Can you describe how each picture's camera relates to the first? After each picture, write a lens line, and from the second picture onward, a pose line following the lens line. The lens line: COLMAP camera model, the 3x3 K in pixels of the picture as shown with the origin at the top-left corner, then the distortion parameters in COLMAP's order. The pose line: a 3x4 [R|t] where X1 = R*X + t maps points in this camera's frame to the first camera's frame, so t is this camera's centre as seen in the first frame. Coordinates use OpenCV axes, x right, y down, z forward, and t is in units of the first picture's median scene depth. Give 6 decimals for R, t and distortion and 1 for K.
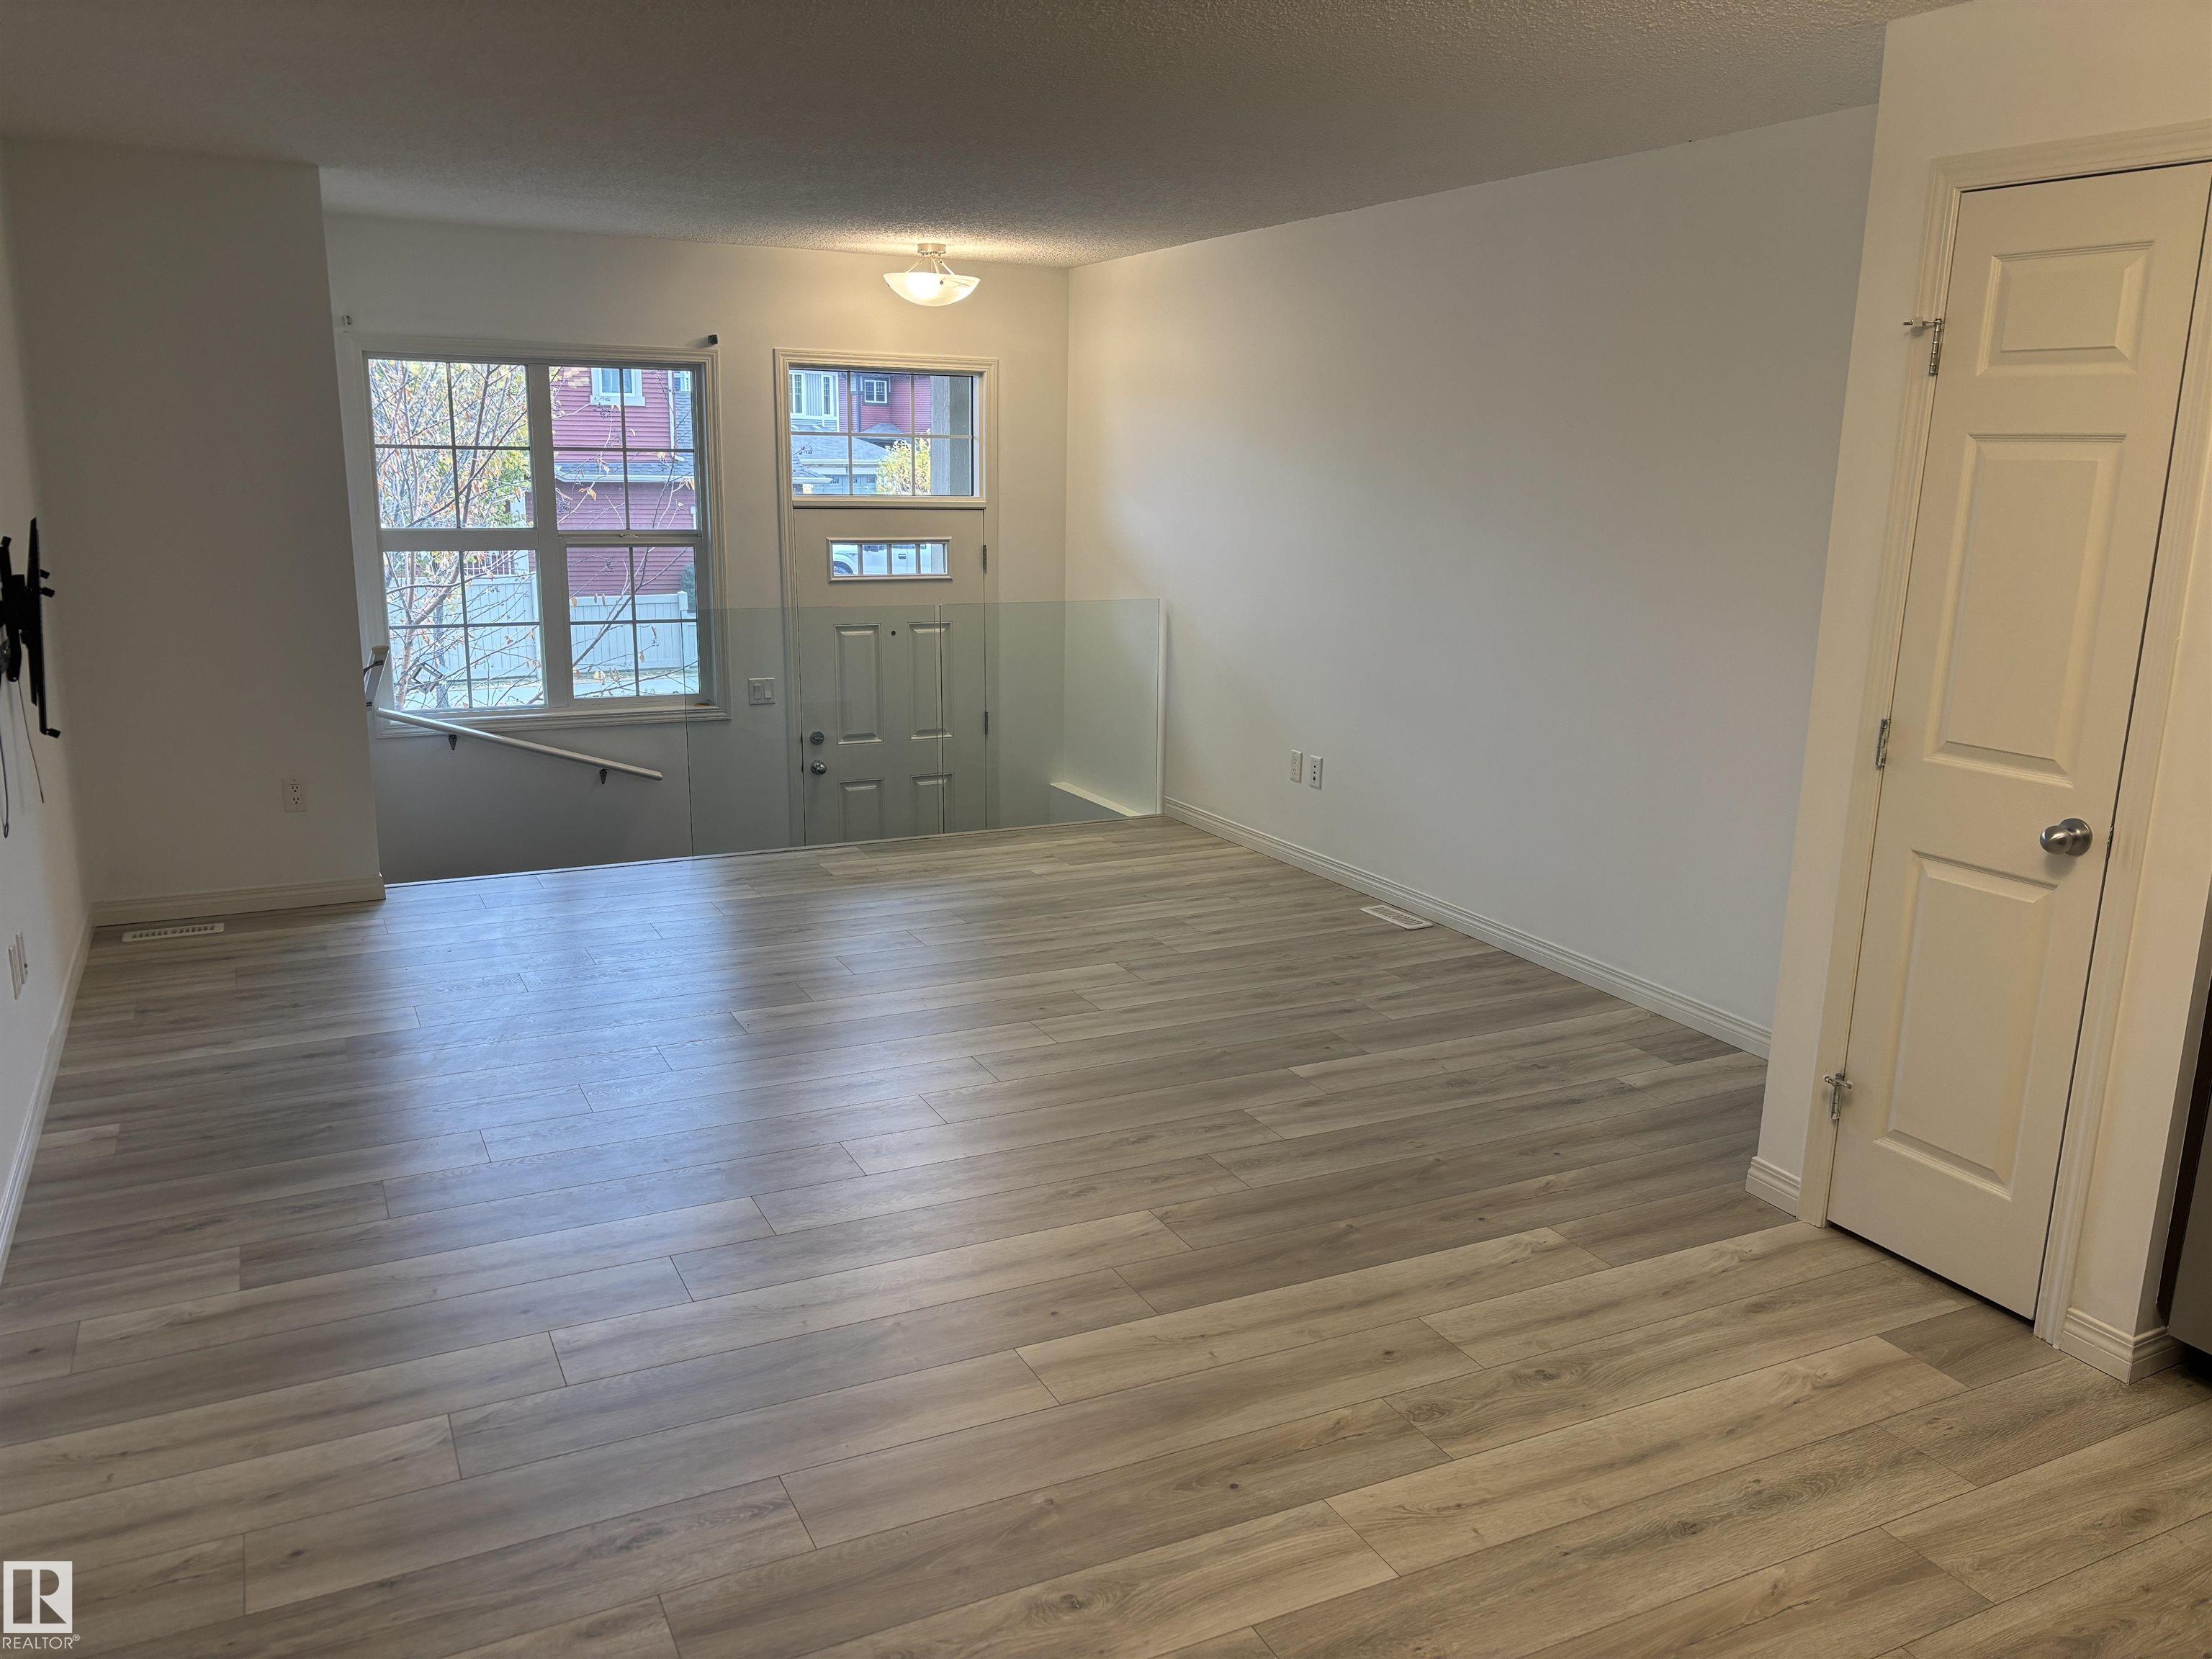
lens RADIAL K [[1668.7, 0, 1094.3], [0, 1668.7, 828.5], [0, 0, 1]] dist [0.059294, -0.064588]
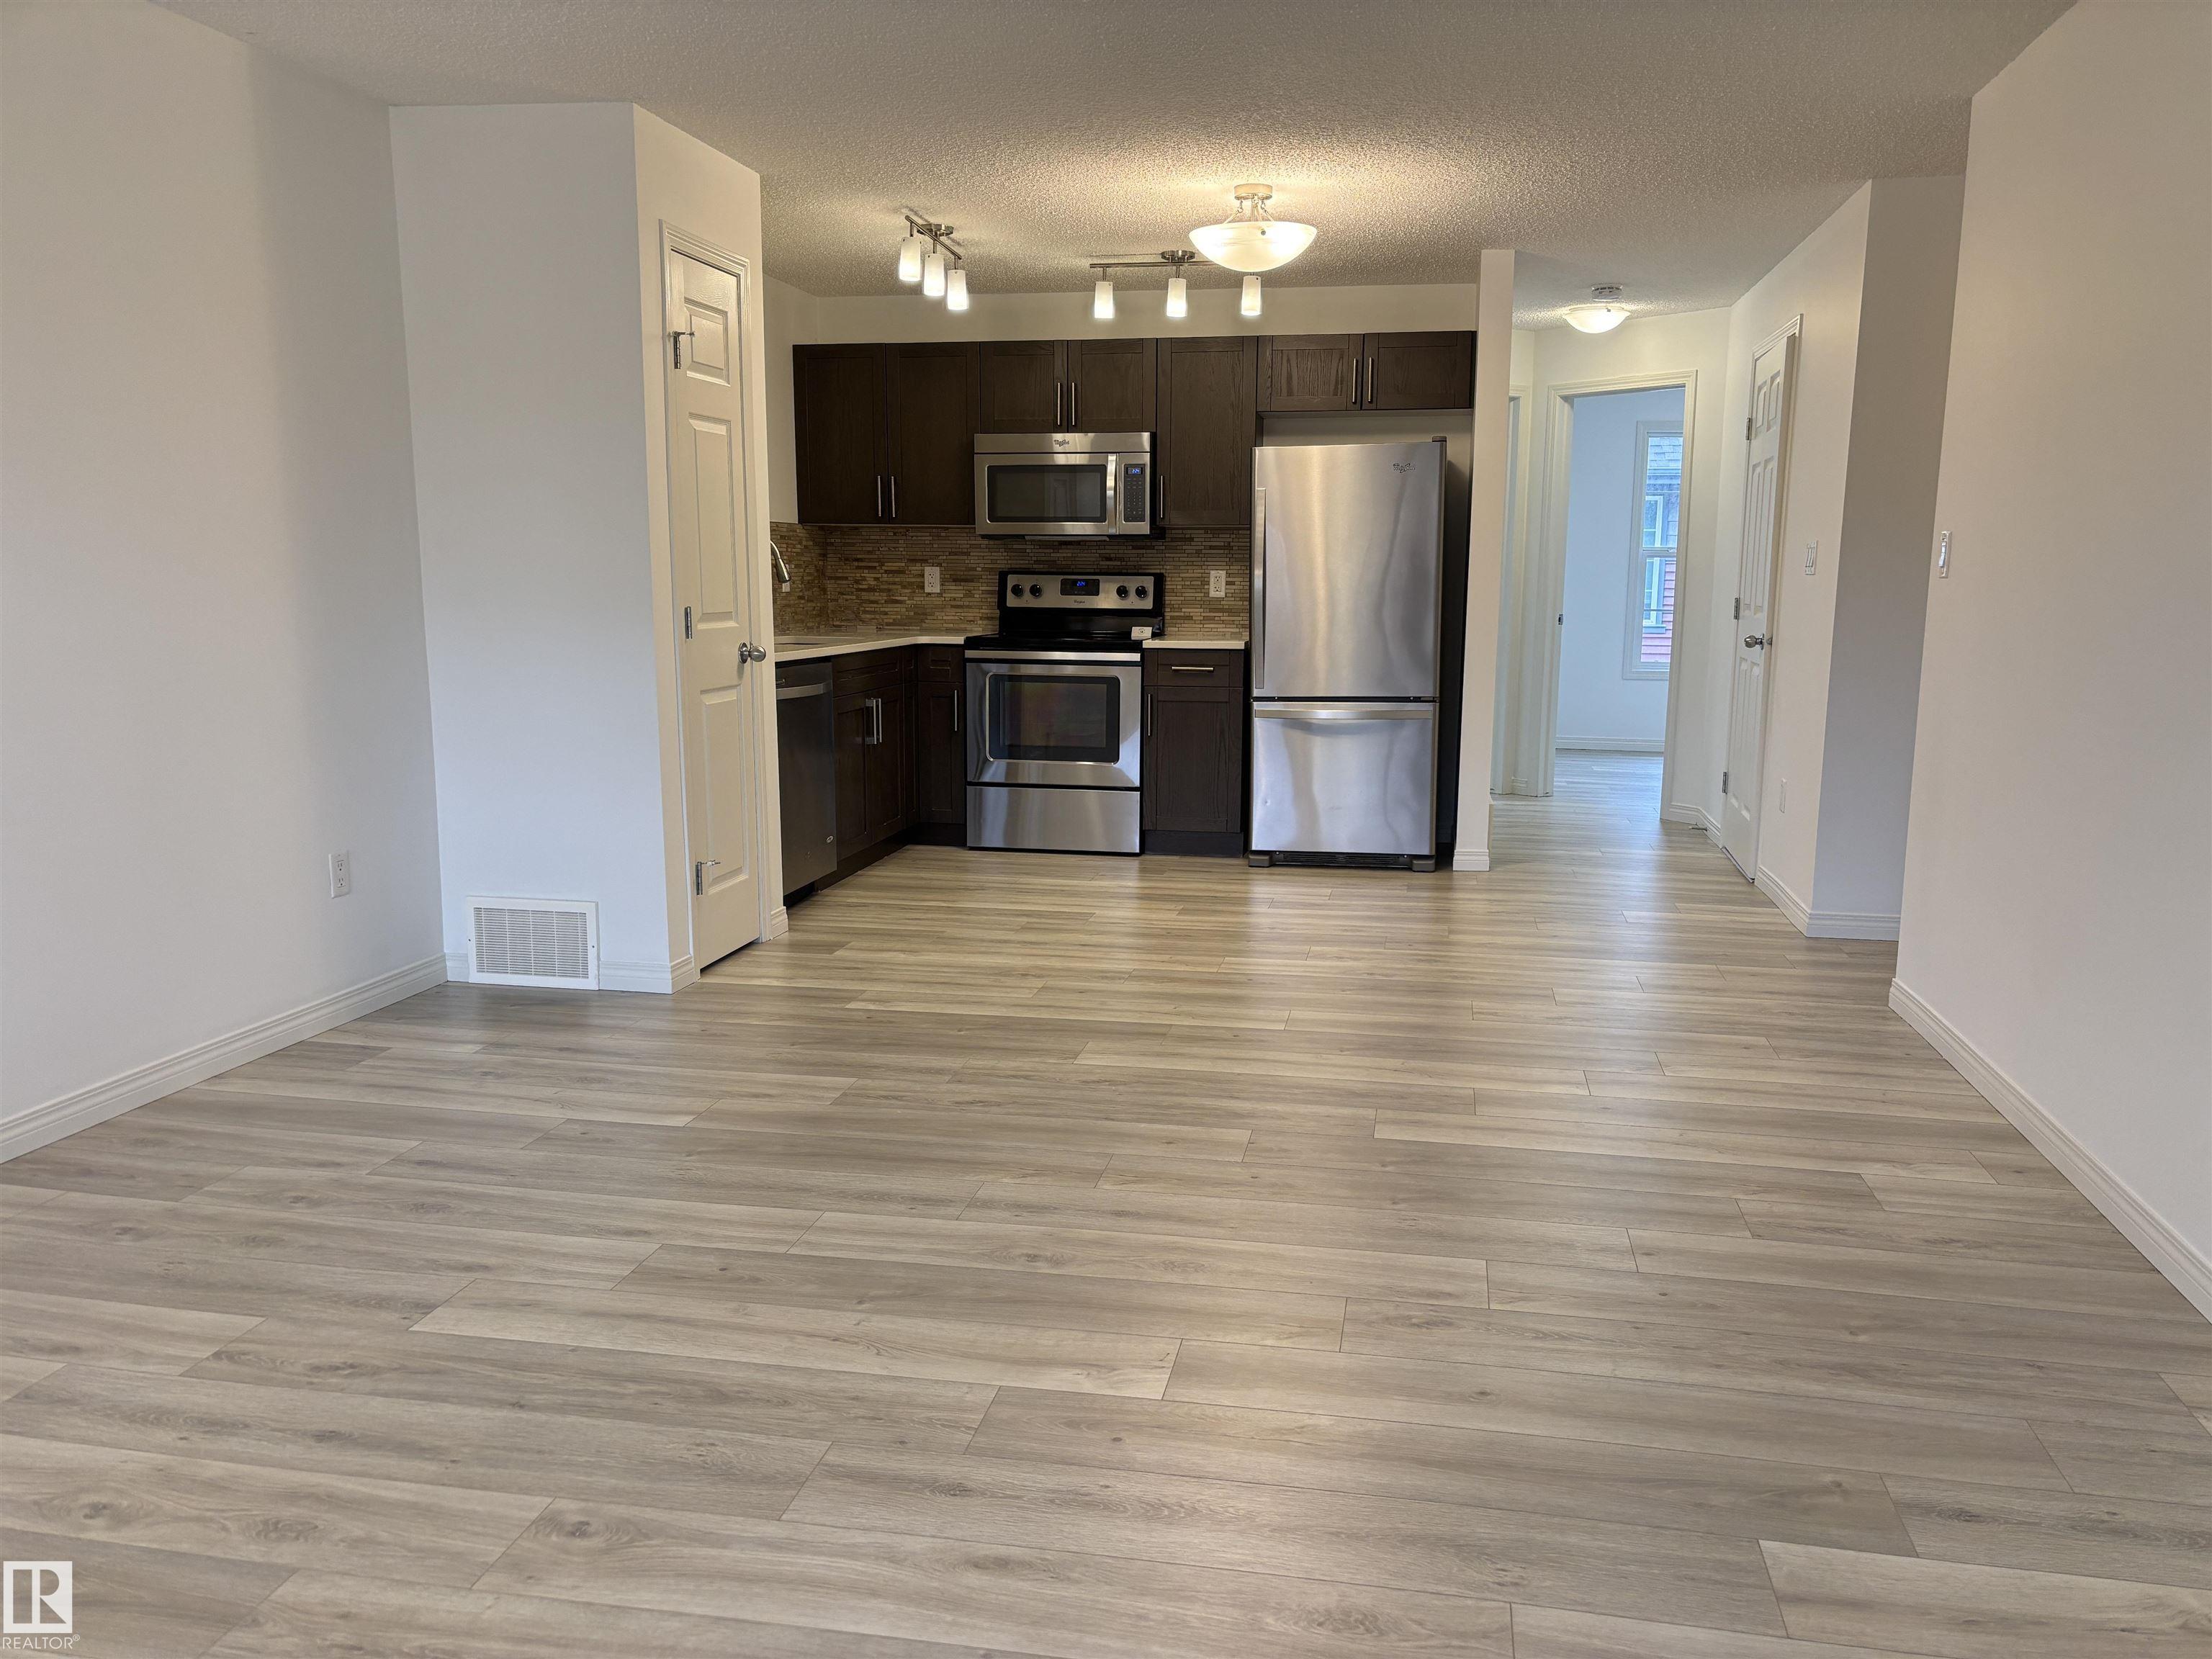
lens RADIAL K [[1668.7, 0, 1120.1], [0, 1668.7, 852.2], [0, 0, 1]] dist [0.059294, -0.064588]
pose [[-0.795316, -0.125550, 0.593052, -0.339411], [0.114868, 0.929380, 0.350795, -0.158797], [-0.595213, 0.347116, -0.724729, 0.908808]]
